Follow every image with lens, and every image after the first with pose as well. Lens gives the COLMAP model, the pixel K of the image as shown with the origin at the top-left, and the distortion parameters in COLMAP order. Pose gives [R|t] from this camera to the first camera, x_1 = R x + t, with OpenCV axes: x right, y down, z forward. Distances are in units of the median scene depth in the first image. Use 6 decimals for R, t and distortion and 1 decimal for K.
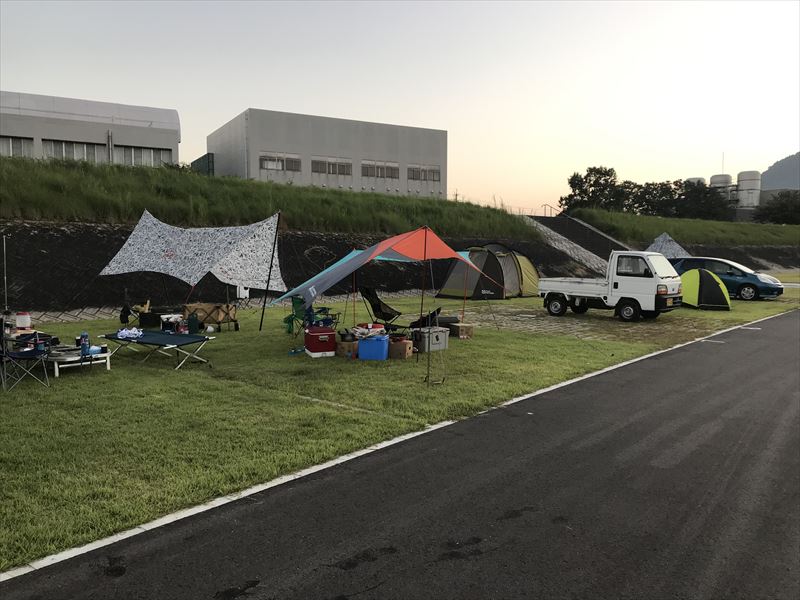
lens RADIAL K [[649.6, 0, 396.9], [0, 649.6, 304.0], [0, 0, 1]] dist [0.017780, -0.001544]
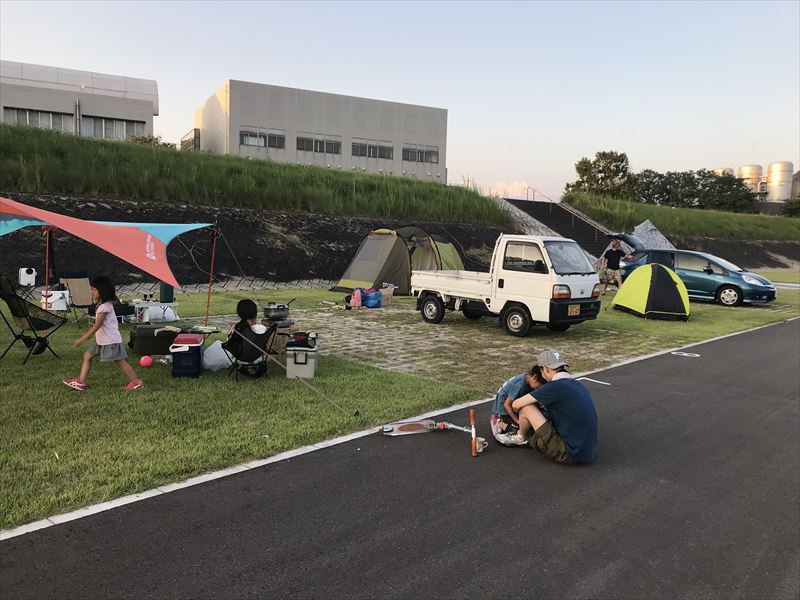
lens RADIAL K [[649.6, 0, 396.9], [0, 649.6, 304.0], [0, 0, 1]] dist [0.017780, -0.001544]
pose [[0.998806, 0.030327, -0.038297, 0.066779], [-0.029592, 0.999370, 0.019613, -0.004480], [0.038868, -0.018456, 0.999074, 0.079307]]
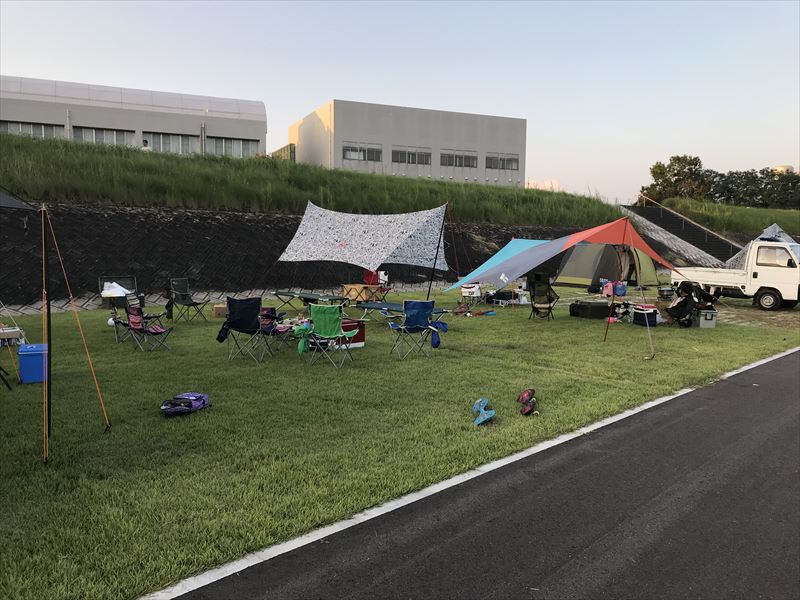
lens RADIAL K [[653.3, 0, 400.0], [0, 653.3, 300.0], [0, 0, 1]] dist [0.011984, 0.011134]
pose [[0.996313, 0.015746, -0.084330, -0.035315], [-0.014902, 0.999832, 0.010625, 0.002092], [0.084483, -0.009329, 0.996381, -0.020495]]
